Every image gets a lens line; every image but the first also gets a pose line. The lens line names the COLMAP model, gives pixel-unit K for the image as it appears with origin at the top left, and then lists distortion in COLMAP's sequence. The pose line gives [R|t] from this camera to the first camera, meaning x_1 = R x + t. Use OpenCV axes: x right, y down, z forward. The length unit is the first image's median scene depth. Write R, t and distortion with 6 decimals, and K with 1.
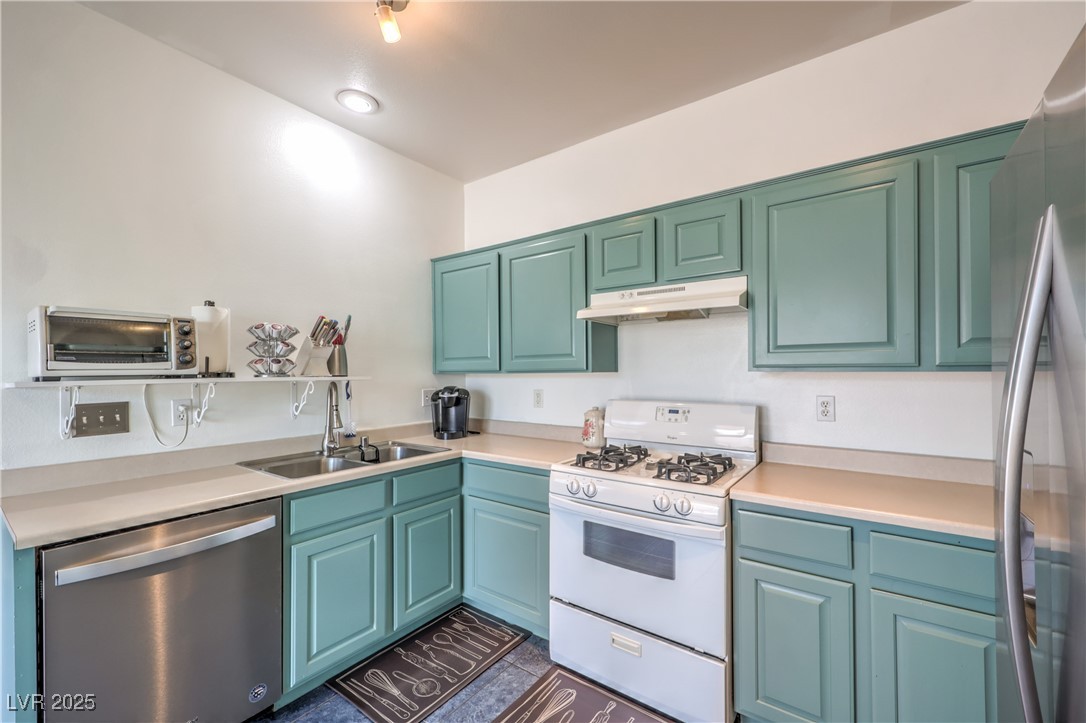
lens RADIAL K [[442.4, 0, 543.6], [0, 442.4, 371.7], [0, 0, 1]] dist [0.000509, 0.000050]
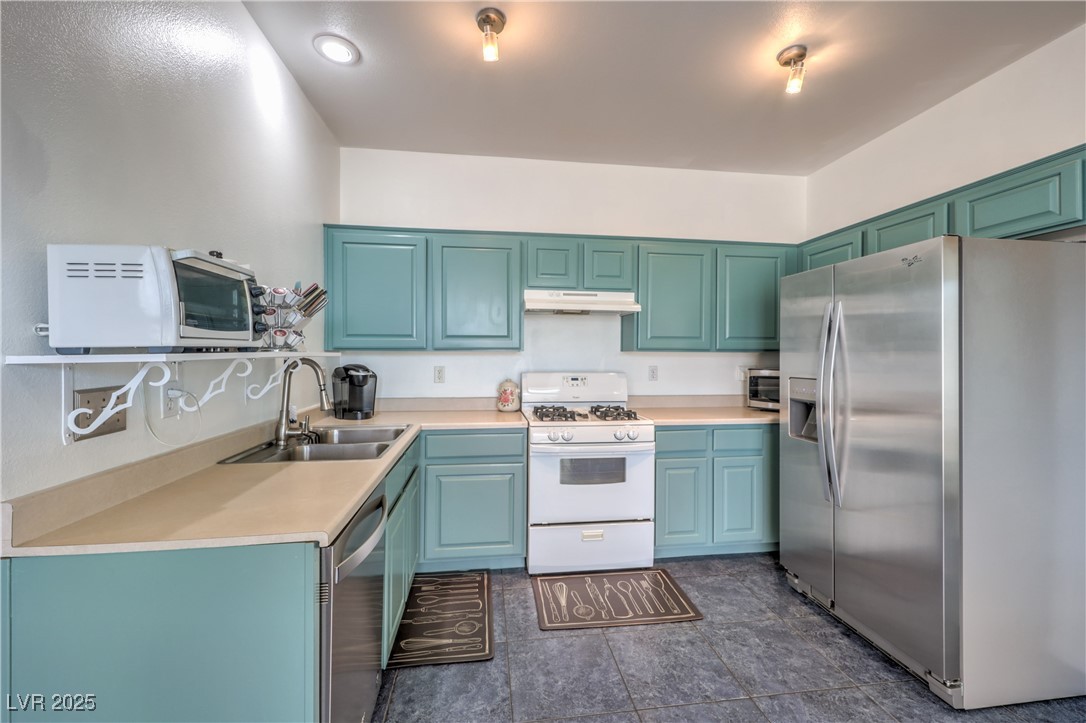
lens RADIAL K [[444.6, 0, 546.2], [0, 444.6, 356.2], [0, 0, 1]] dist [0.000009, 0.000167]
pose [[0.718985, 0.003786, 0.695015, -0.827461], [-0.008761, 0.999955, 0.003617, 0.012952], [-0.694970, -0.008690, 0.718986, 0.042697]]
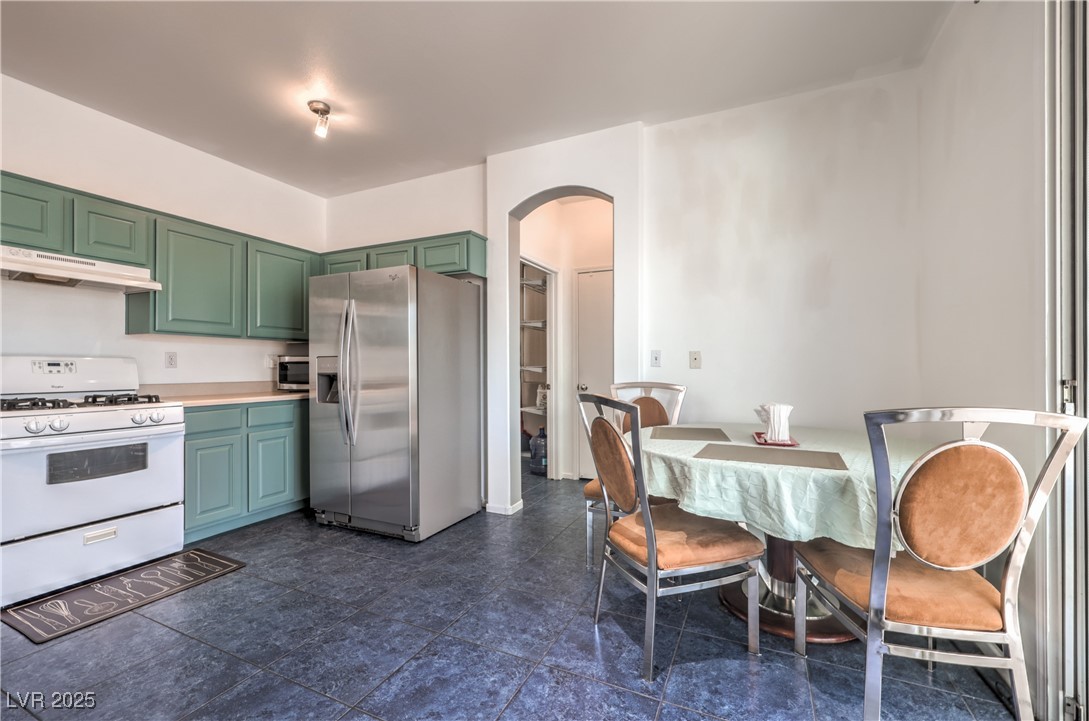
lens RADIAL K [[454.0, 0, 546.6], [0, 454.0, 366.9], [0, 0, 1]] dist [-0.000798, -0.000065]
pose [[-0.190337, 0.003009, 0.981714, -1.184996], [-0.002500, 0.999991, -0.003550, 0.105409], [-0.981716, -0.003130, -0.190328, -0.024043]]
